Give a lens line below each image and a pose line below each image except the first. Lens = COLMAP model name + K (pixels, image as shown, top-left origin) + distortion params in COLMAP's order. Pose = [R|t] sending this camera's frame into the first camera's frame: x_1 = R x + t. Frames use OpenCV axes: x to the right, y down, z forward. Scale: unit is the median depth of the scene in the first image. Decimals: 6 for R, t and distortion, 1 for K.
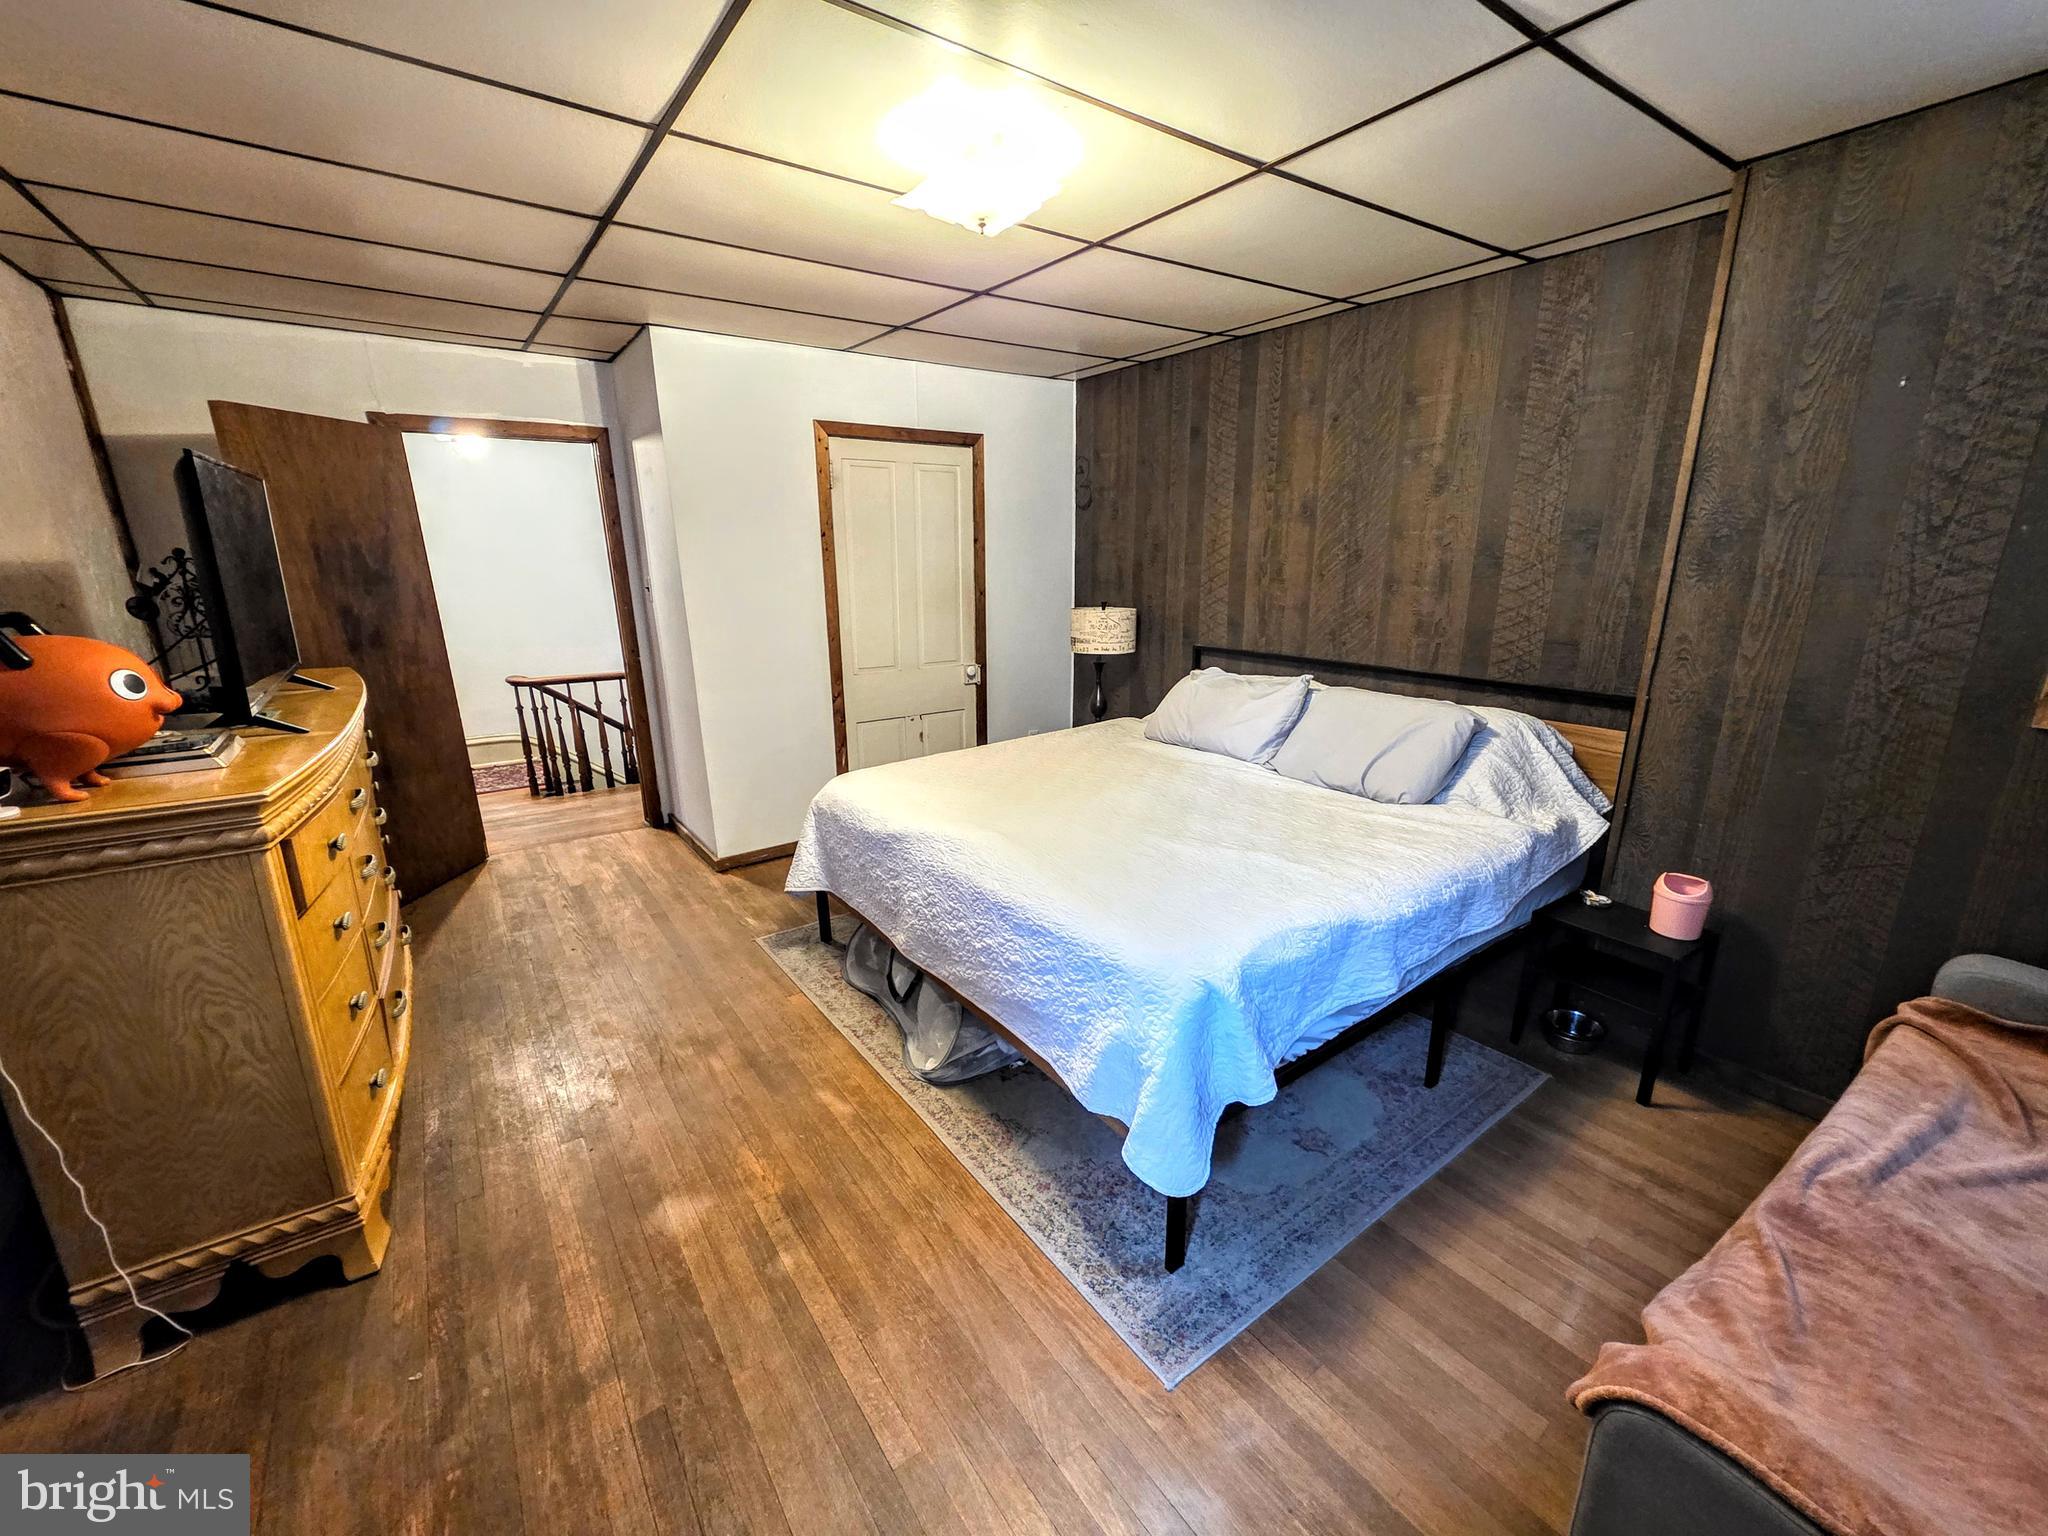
lens RADIAL K [[825.8, 0, 1019.5], [0, 825.8, 770.5], [0, 0, 1]] dist [-0.003221, -0.000178]
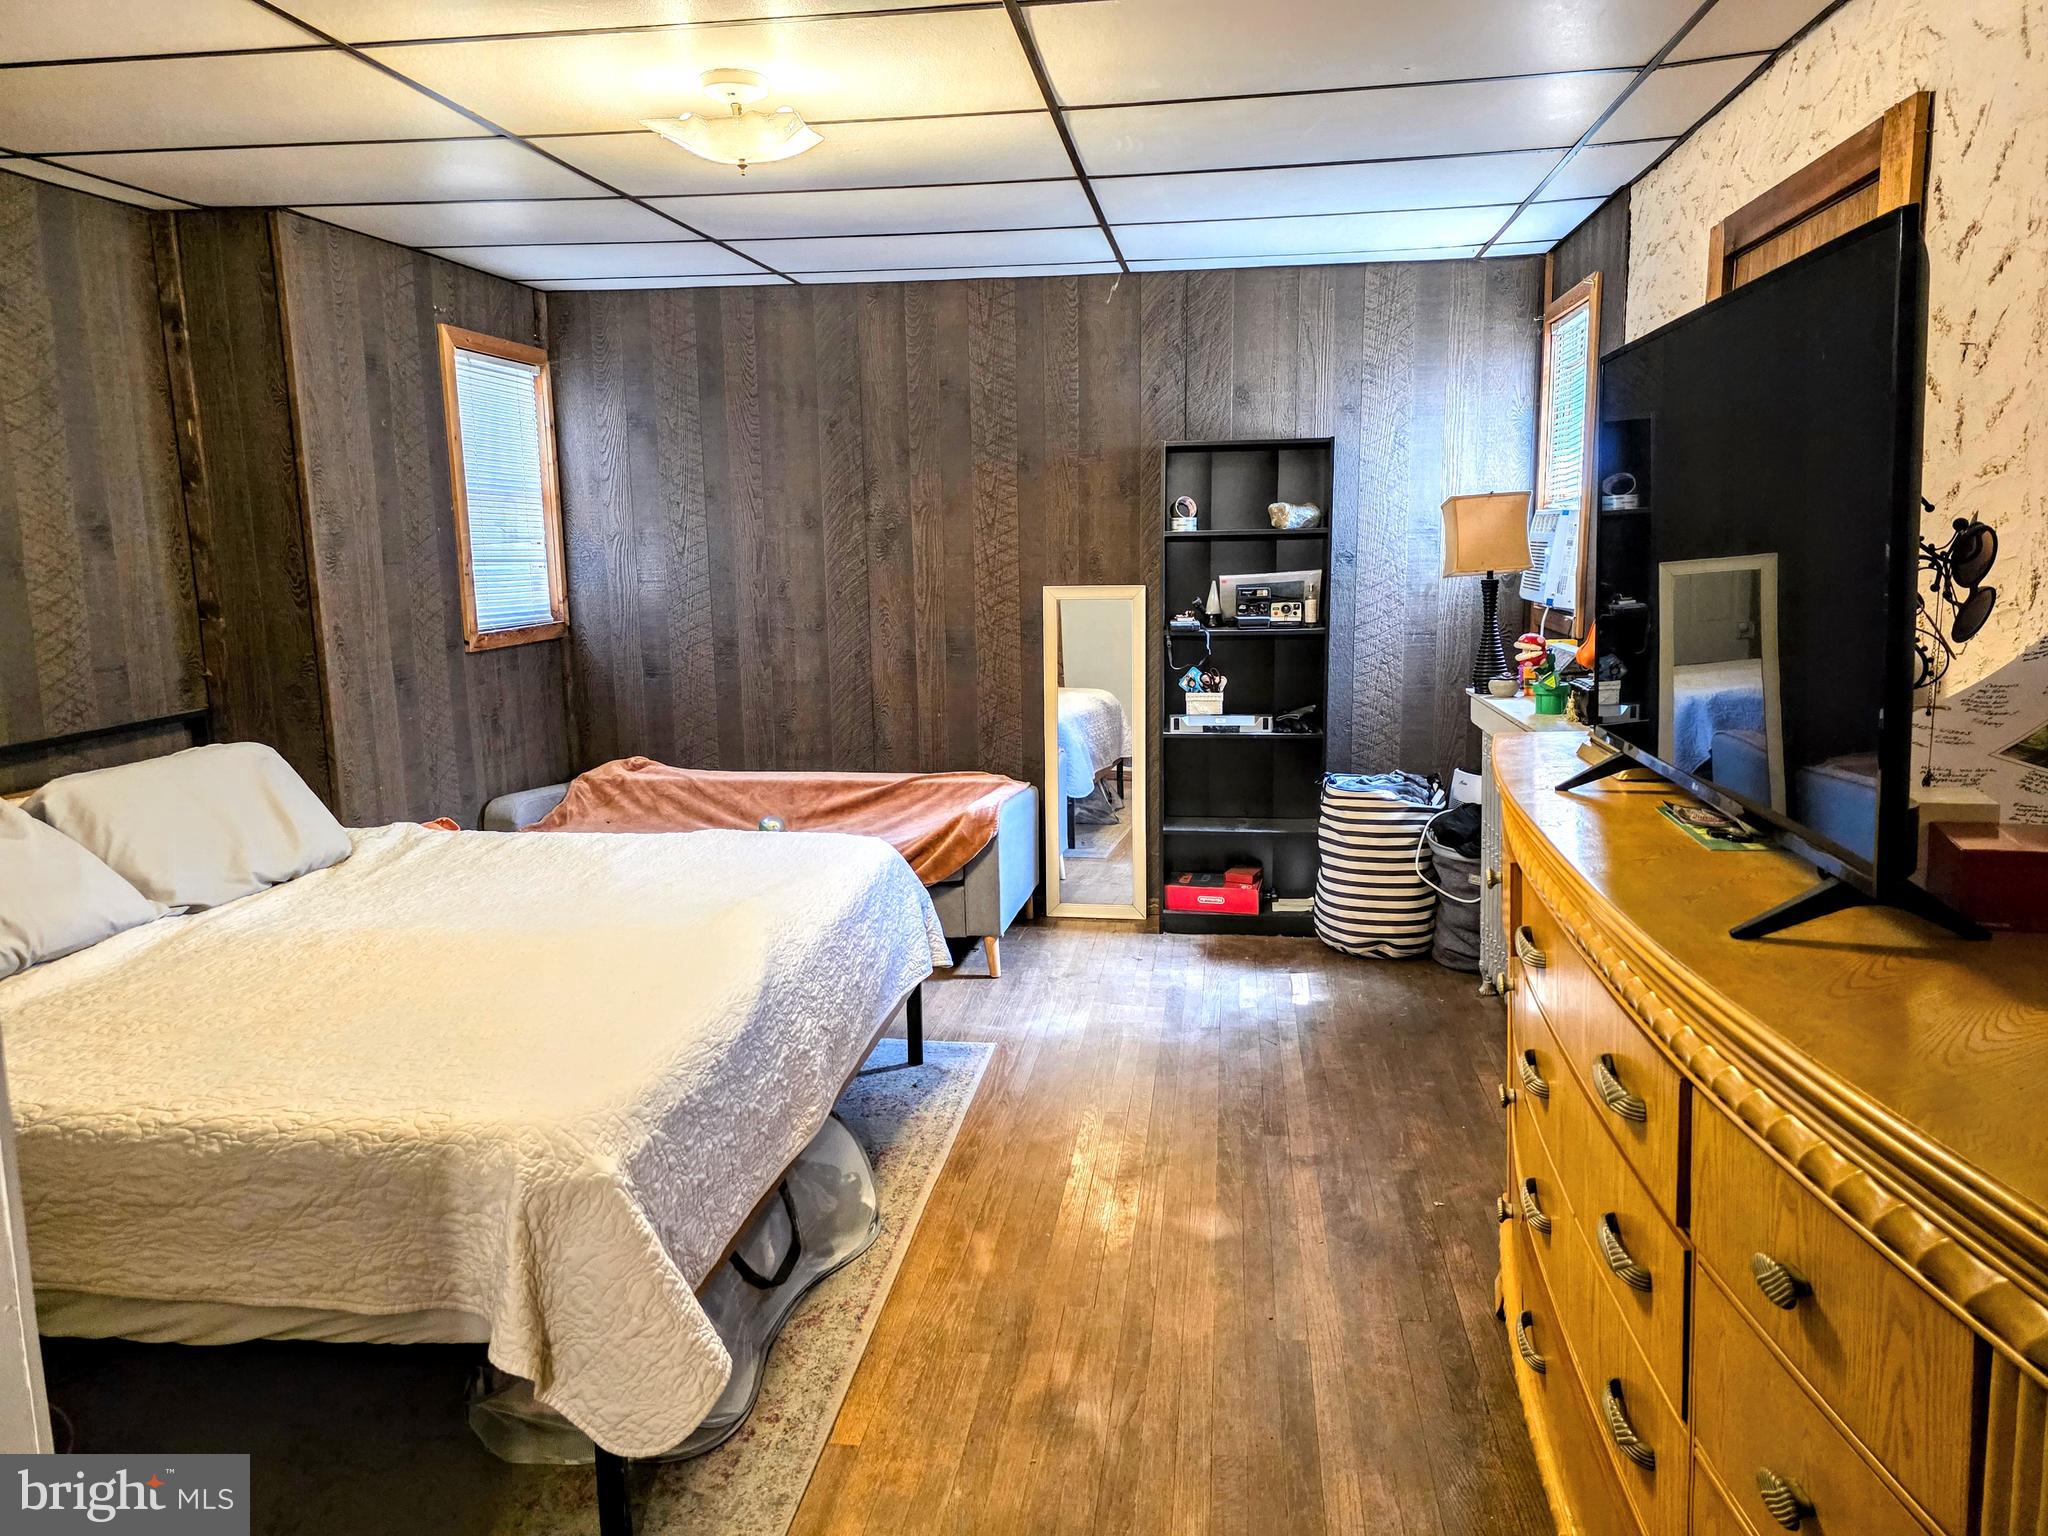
lens RADIAL K [[1403.5, 0, 1024.6], [0, 1403.5, 764.7], [0, 0, 1]] dist [0.057502, -0.042482]
pose [[-0.721283, -0.091725, 0.686540, -1.176818], [0.206105, 0.917871, 0.339166, -0.462270], [-0.661265, 0.386134, -0.643140, 1.759930]]
